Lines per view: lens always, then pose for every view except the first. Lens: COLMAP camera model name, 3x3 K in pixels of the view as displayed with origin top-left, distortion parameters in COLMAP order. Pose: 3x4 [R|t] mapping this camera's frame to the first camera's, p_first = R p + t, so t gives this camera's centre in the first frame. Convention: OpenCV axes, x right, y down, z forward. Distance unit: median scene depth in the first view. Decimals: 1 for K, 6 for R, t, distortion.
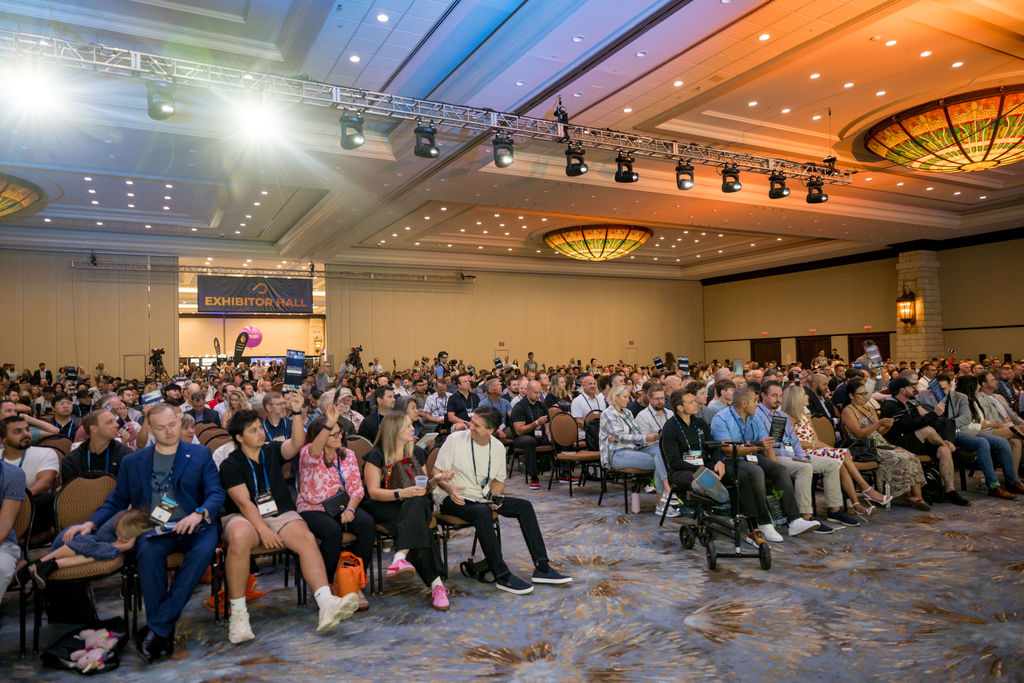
lens RADIAL K [[685.4, 0, 512.0], [0, 685.4, 341.5], [0, 0, 1]] dist [0.000944, 0.002792]
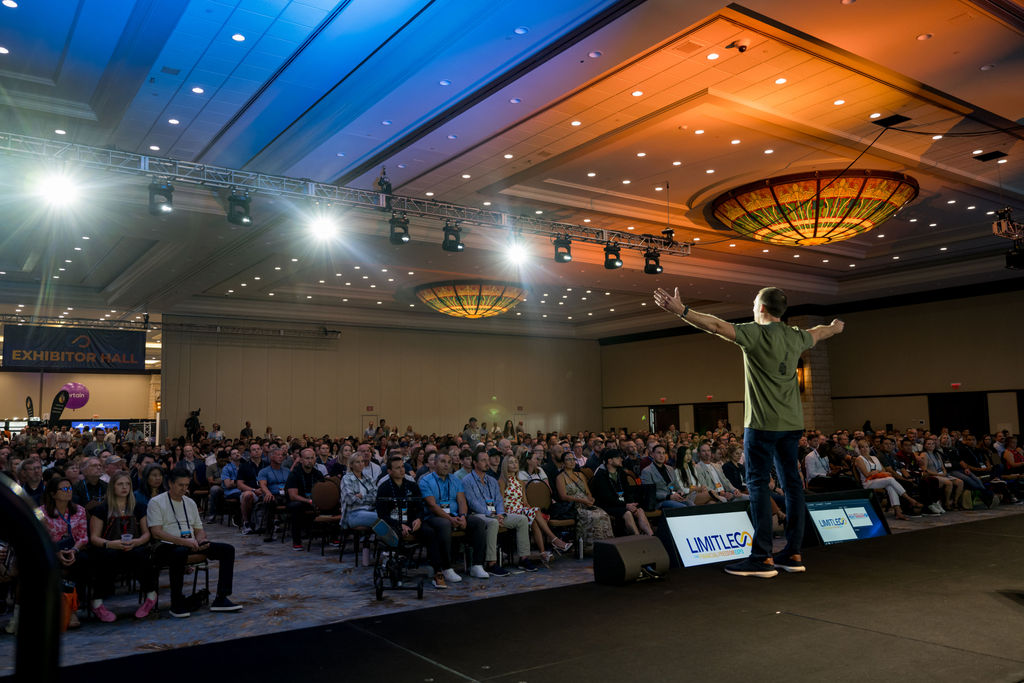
lens RADIAL K [[815.3, 0, 512.0], [0, 815.3, 341.5], [0, 0, 1]] dist [0.001502, 0.009306]
pose [[0.992993, 0.019256, 0.116590, 0.094523], [-0.010394, 0.997042, -0.076150, -0.008589], [-0.117711, 0.074405, 0.990257, -0.150690]]
